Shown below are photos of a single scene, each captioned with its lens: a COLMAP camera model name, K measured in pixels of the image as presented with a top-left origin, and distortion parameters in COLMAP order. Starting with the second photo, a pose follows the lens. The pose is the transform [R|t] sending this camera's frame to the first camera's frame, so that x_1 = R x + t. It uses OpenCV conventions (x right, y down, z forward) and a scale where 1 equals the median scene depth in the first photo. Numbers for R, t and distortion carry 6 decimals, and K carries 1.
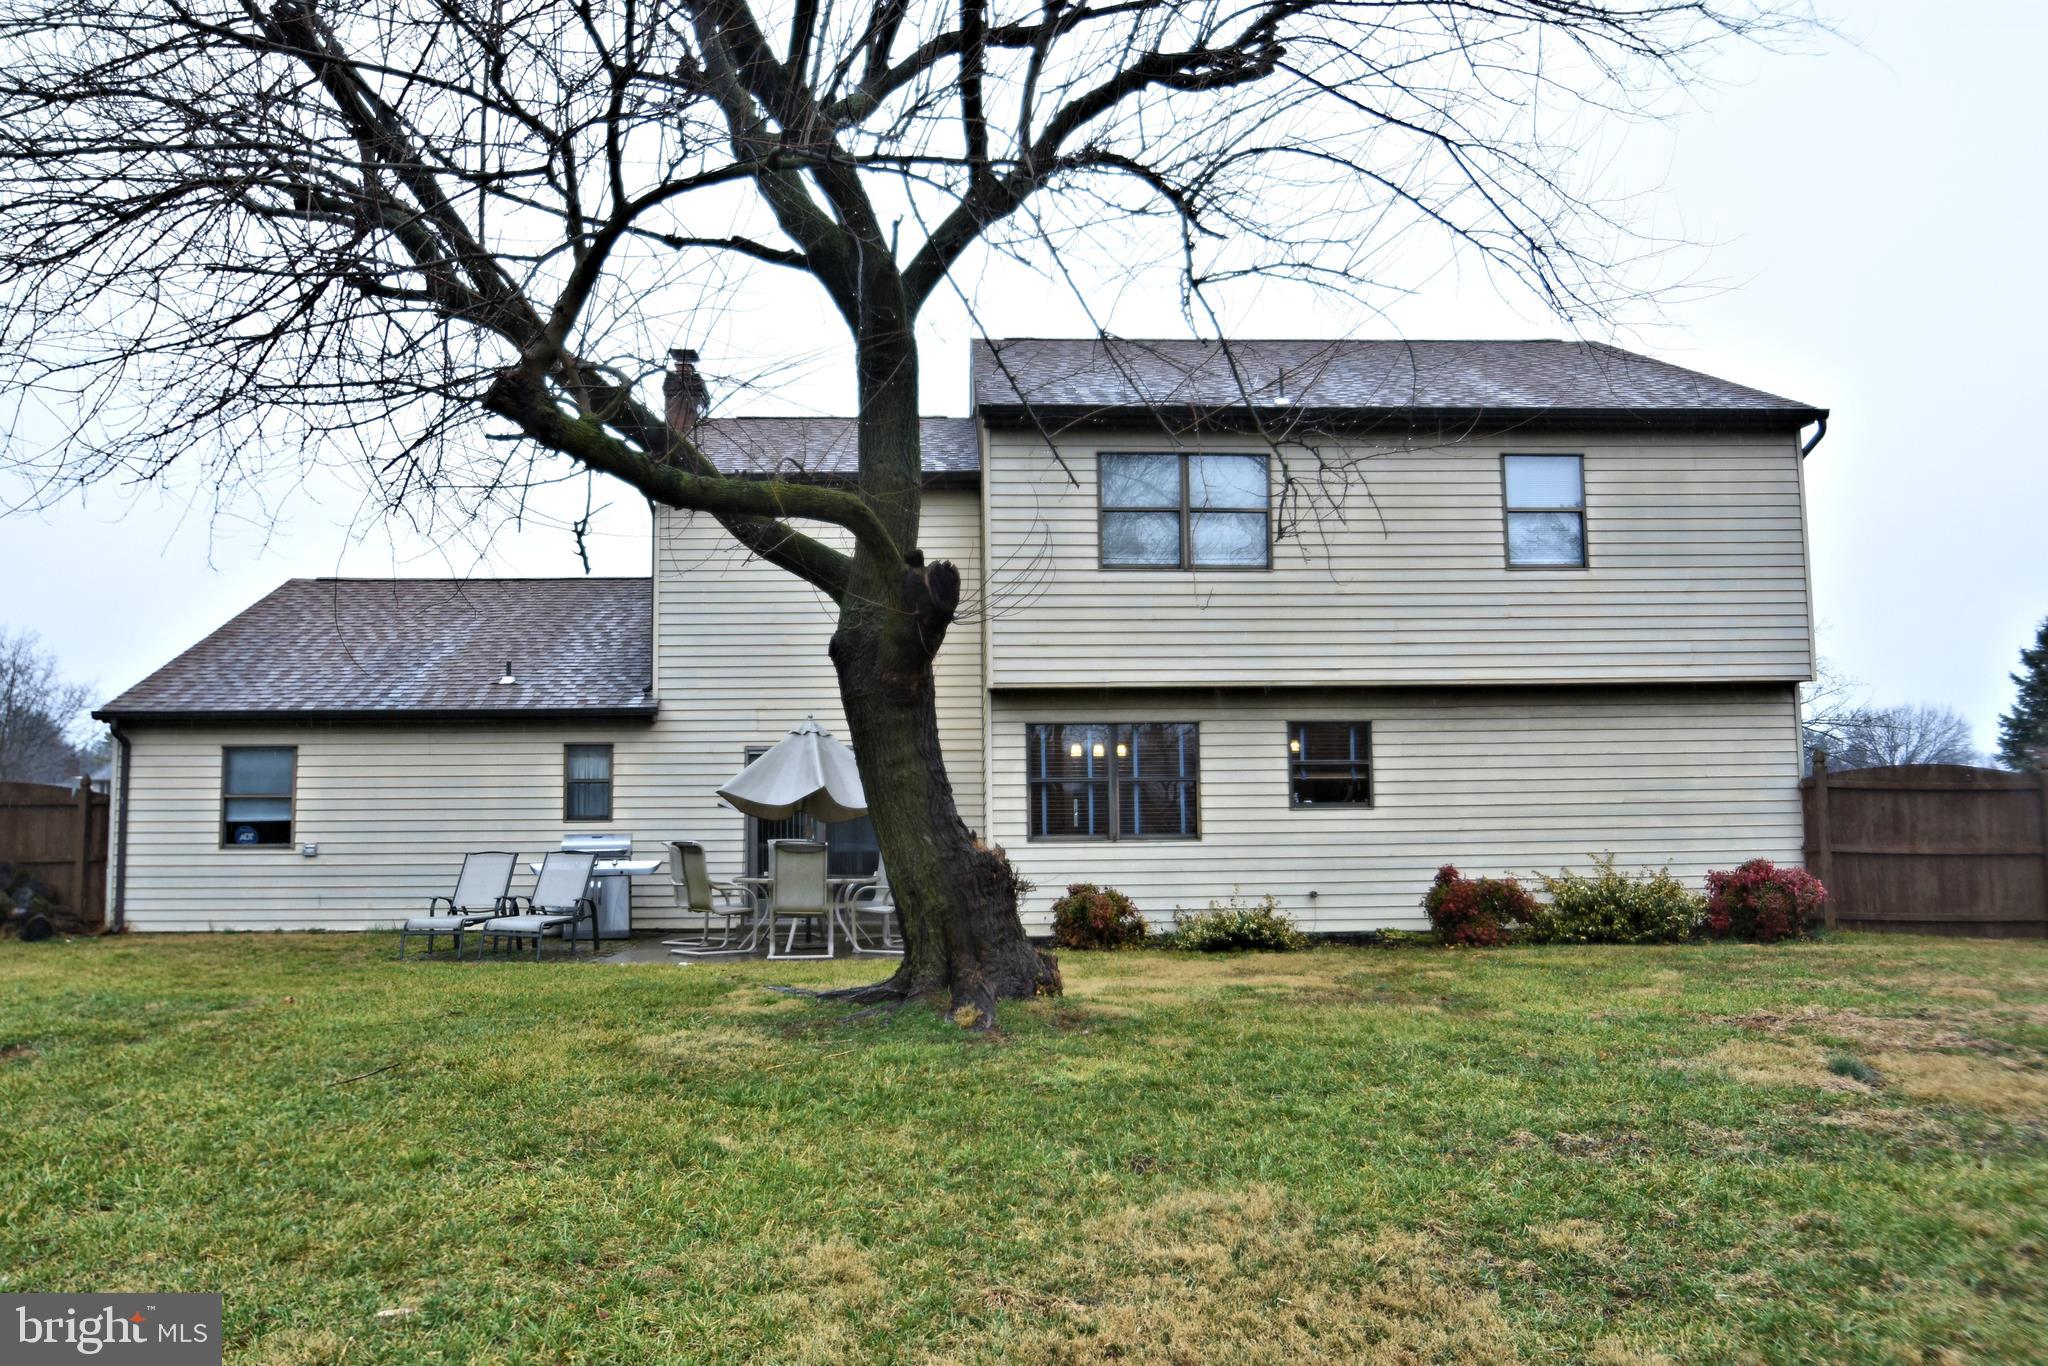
lens RADIAL K [[1254.7, 0, 1017.3], [0, 1254.7, 747.3], [0, 0, 1]] dist [-0.010994, -0.000668]
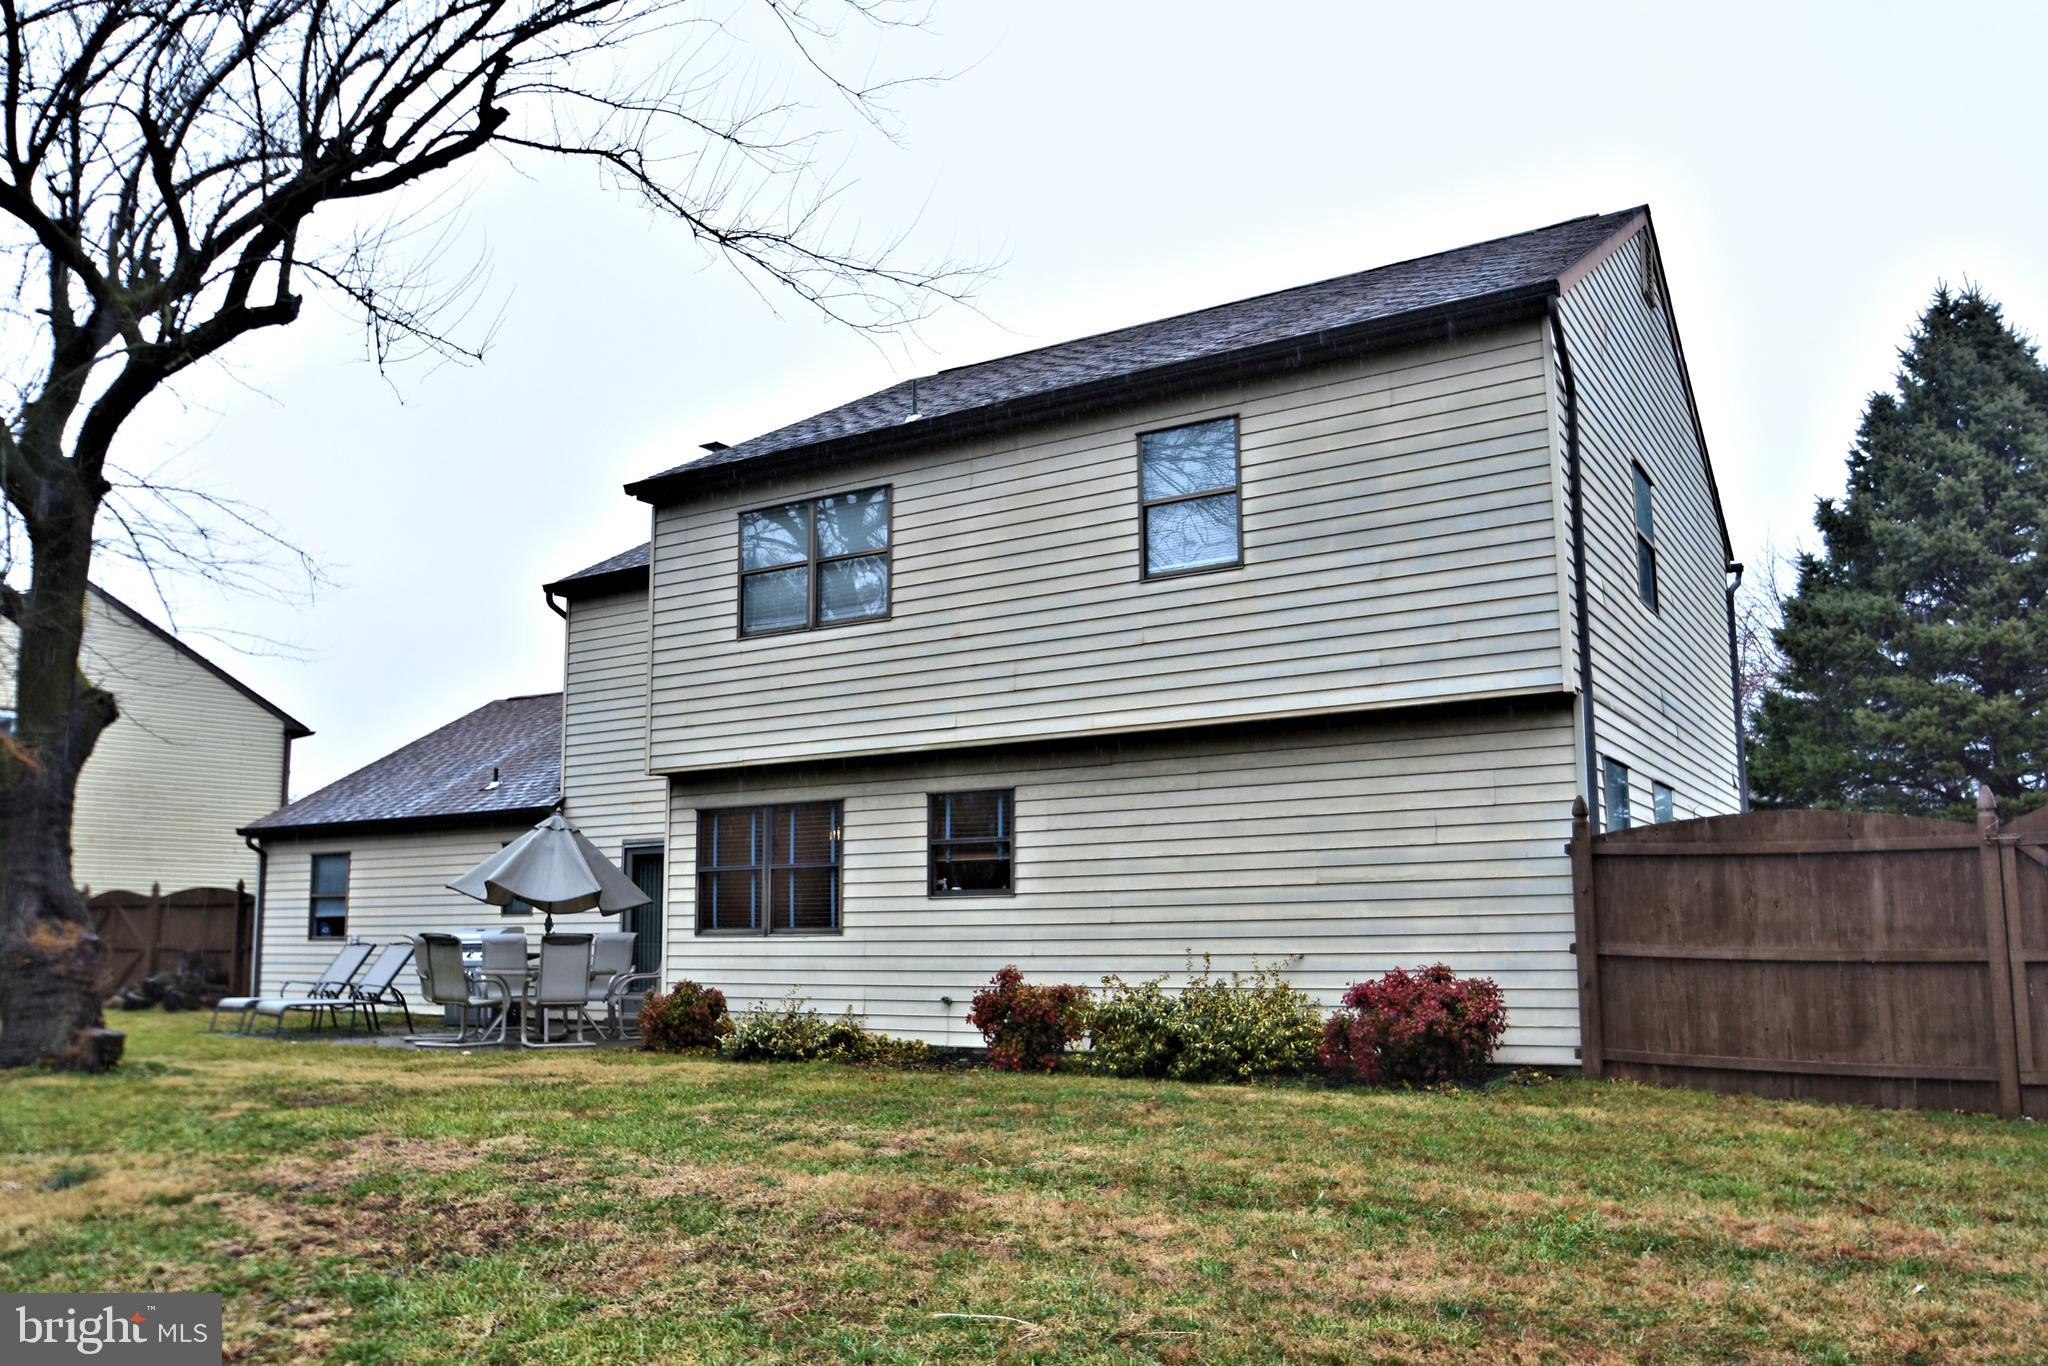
lens RADIAL K [[1539.2, 0, 1018.8], [0, 1539.2, 764.5], [0, 0, 1]] dist [-0.004167, 0.000006]
pose [[0.828577, -0.058931, -0.556765, 0.838678], [0.037025, 0.998036, -0.050537, 0.014477], [0.558650, 0.021260, 0.829131, 0.175605]]
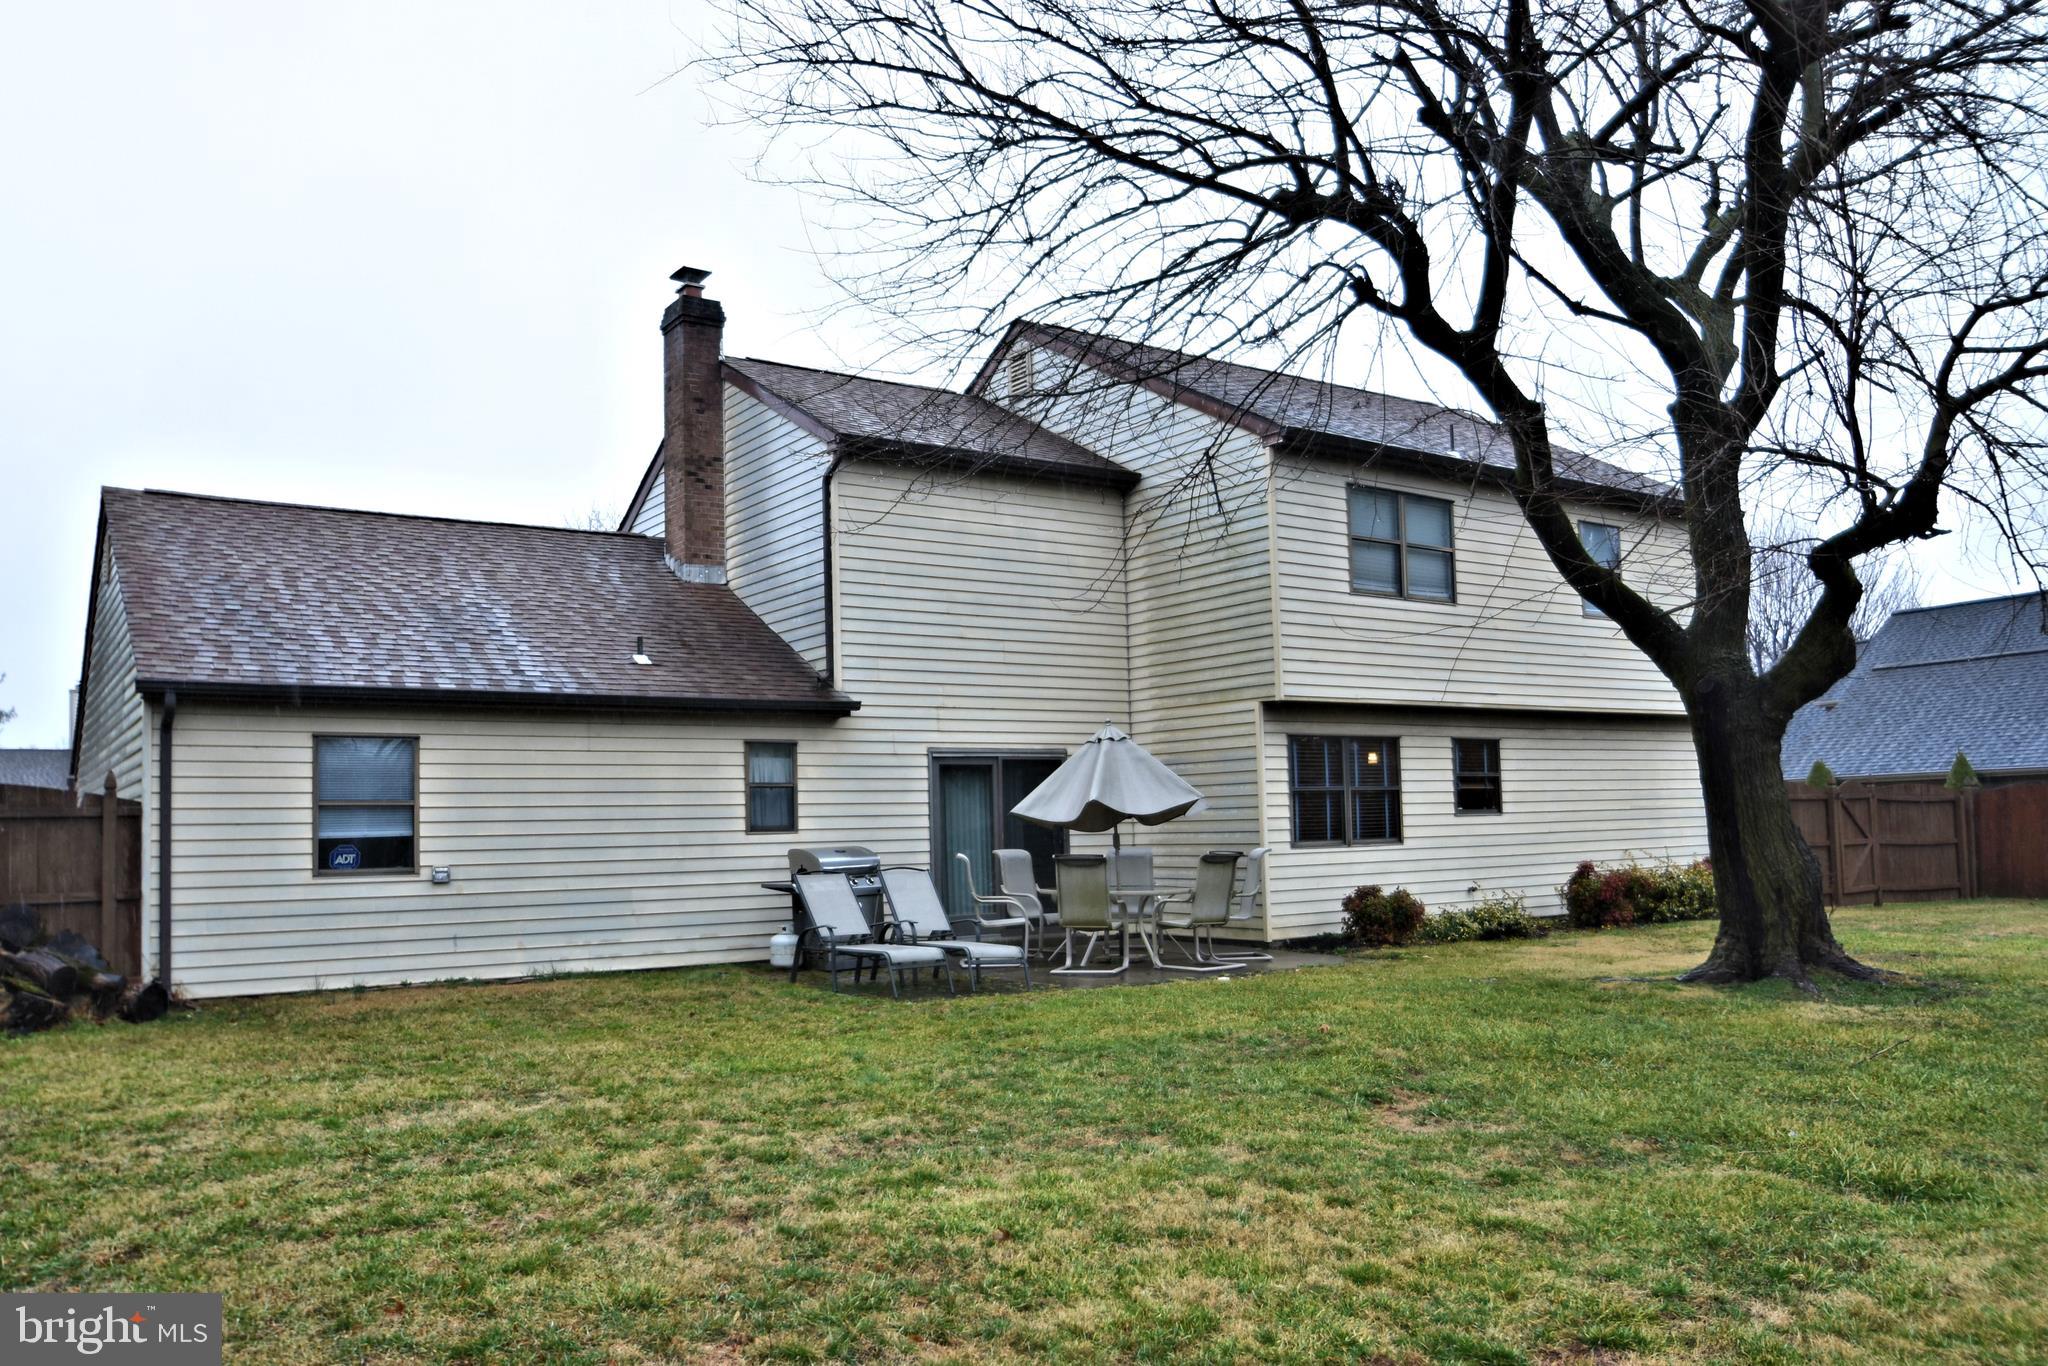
lens RADIAL K [[1522.2, 0, 984.1], [0, 1522.2, 744.8], [0, 0, 1]] dist [-0.018114, -0.026070]
pose [[0.848891, 0.019679, 0.528202, -0.862058], [-0.024366, 0.999701, 0.001914, -0.006673], [-0.528007, -0.014495, 0.849117, 0.058059]]
